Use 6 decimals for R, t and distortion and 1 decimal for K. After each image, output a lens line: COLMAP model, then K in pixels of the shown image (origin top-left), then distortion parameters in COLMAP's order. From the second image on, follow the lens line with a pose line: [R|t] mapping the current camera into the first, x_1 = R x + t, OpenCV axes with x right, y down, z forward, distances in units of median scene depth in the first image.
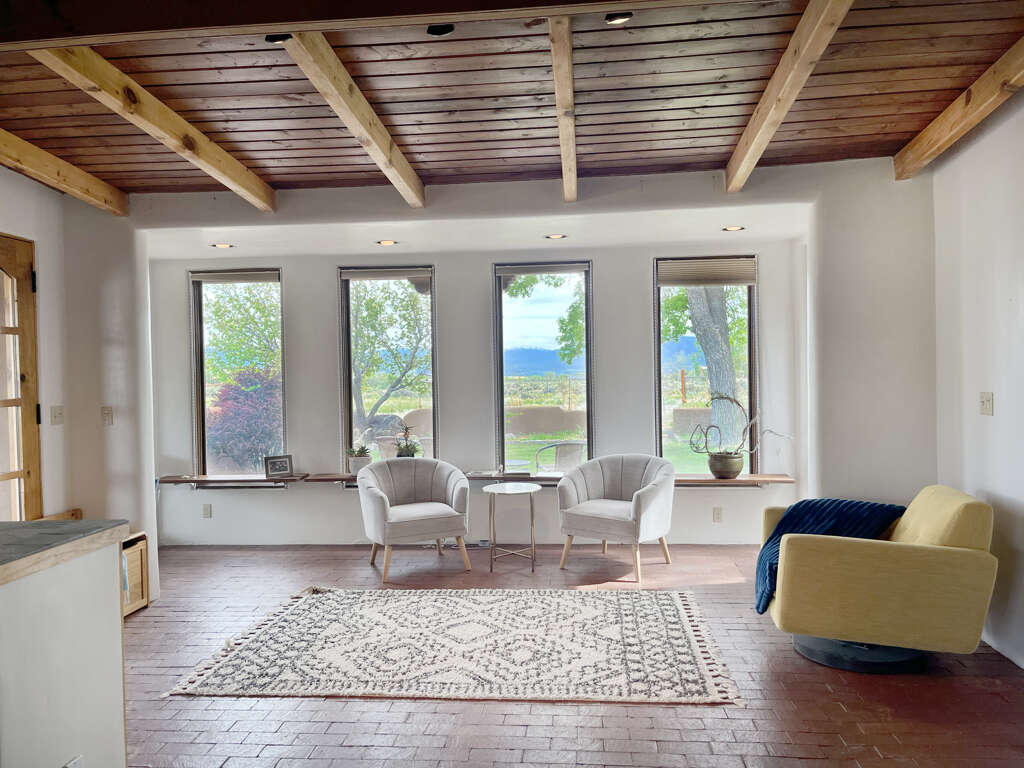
lens RADIAL K [[765.3, 0, 512.0], [0, 765.3, 384.0], [0, 0, 1]] dist [0.051716, -0.063713]
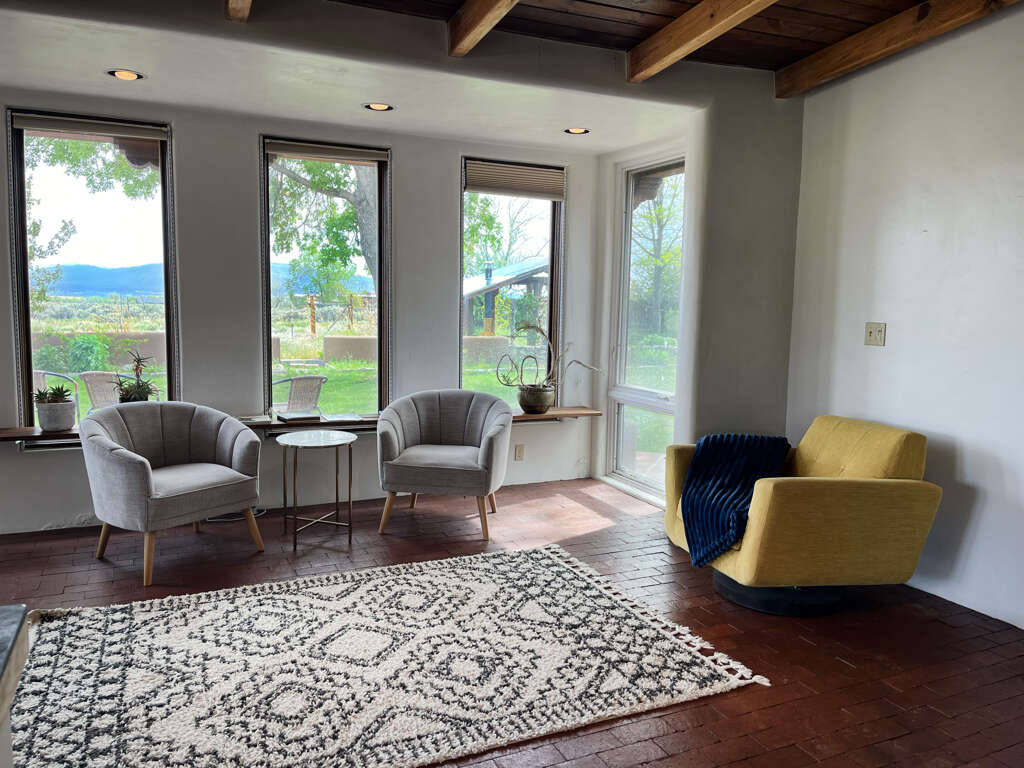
lens RADIAL K [[765.3, 0, 512.0], [0, 765.3, 384.0], [0, 0, 1]] dist [0.051716, -0.063713]
pose [[0.867279, -0.019552, 0.497438, -0.270530], [-0.027127, 0.995888, 0.086440, 0.014205], [-0.497082, -0.088461, 0.863182, 0.318348]]
